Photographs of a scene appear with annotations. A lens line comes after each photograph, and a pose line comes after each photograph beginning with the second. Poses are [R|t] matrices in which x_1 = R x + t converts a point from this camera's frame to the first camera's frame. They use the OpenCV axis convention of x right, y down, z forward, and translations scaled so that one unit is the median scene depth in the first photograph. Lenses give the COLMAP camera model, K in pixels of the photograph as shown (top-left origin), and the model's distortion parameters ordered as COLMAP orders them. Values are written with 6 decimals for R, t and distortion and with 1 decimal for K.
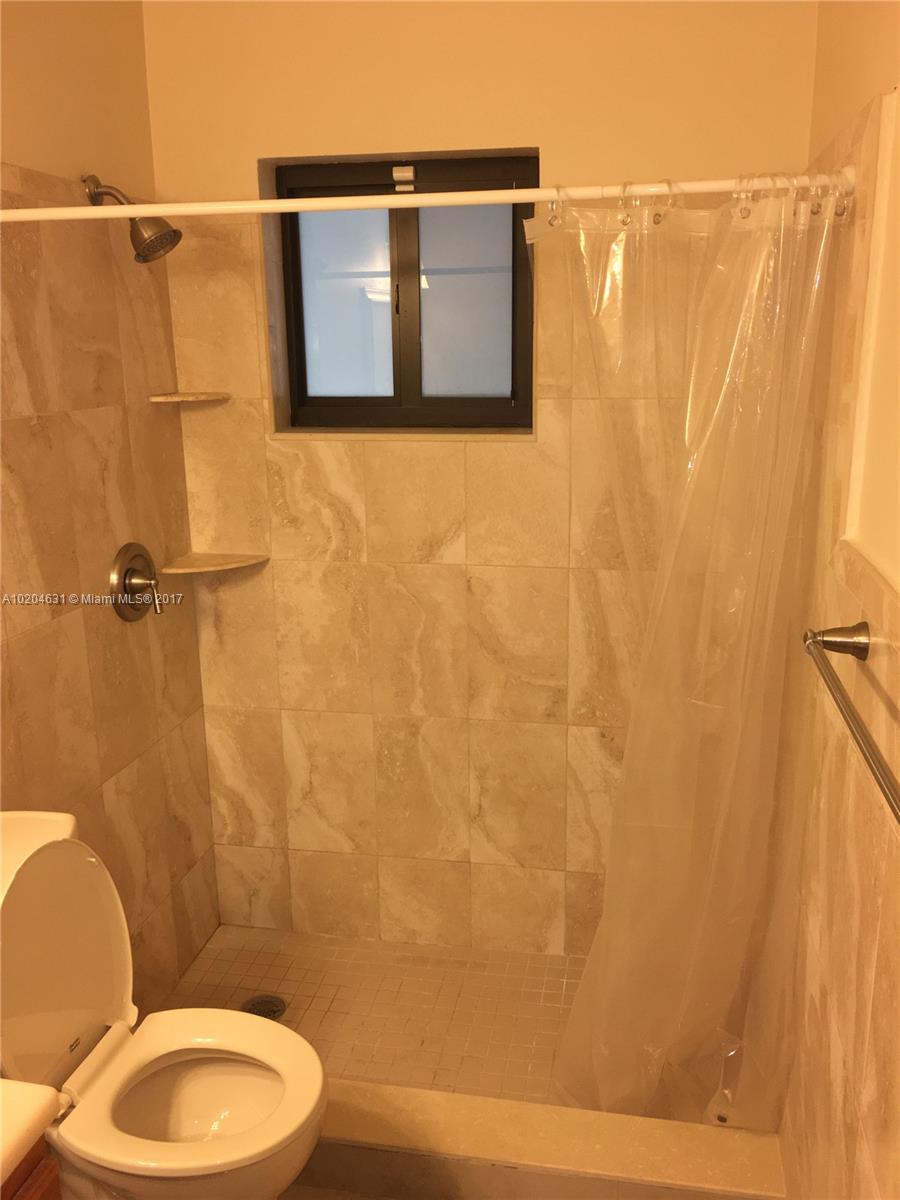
lens RADIAL K [[1014.5, 0, 447.8], [0, 1014.5, 592.5], [0, 0, 1]] dist [0.073676, -0.094879]
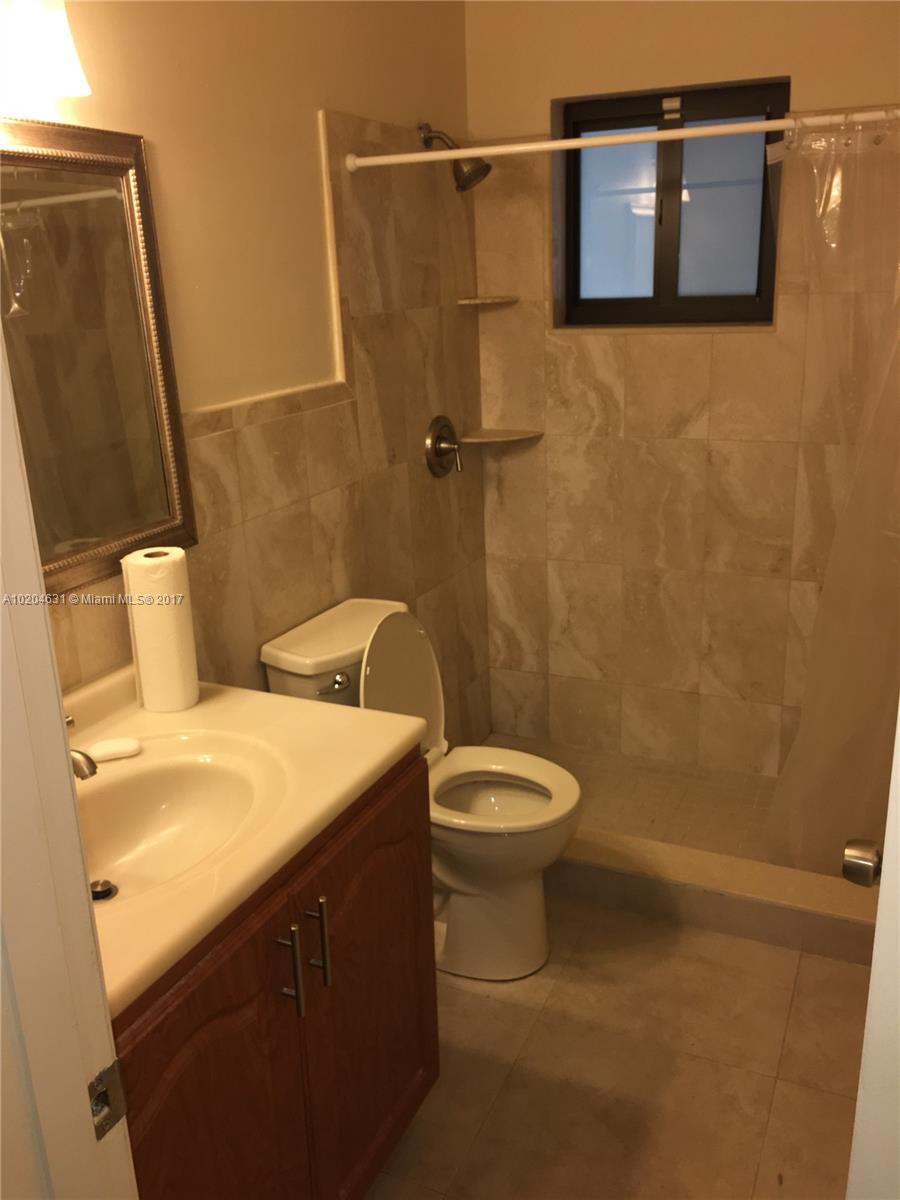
lens RADIAL K [[1031.0, 0, 459.8], [0, 1031.0, 597.5], [0, 0, 1]] dist [0.064762, -0.071385]
pose [[0.974490, 0.048006, -0.219239, 0.009431], [-0.031954, 0.996581, 0.076188, 0.072620], [0.222147, -0.067239, 0.972692, -0.253968]]
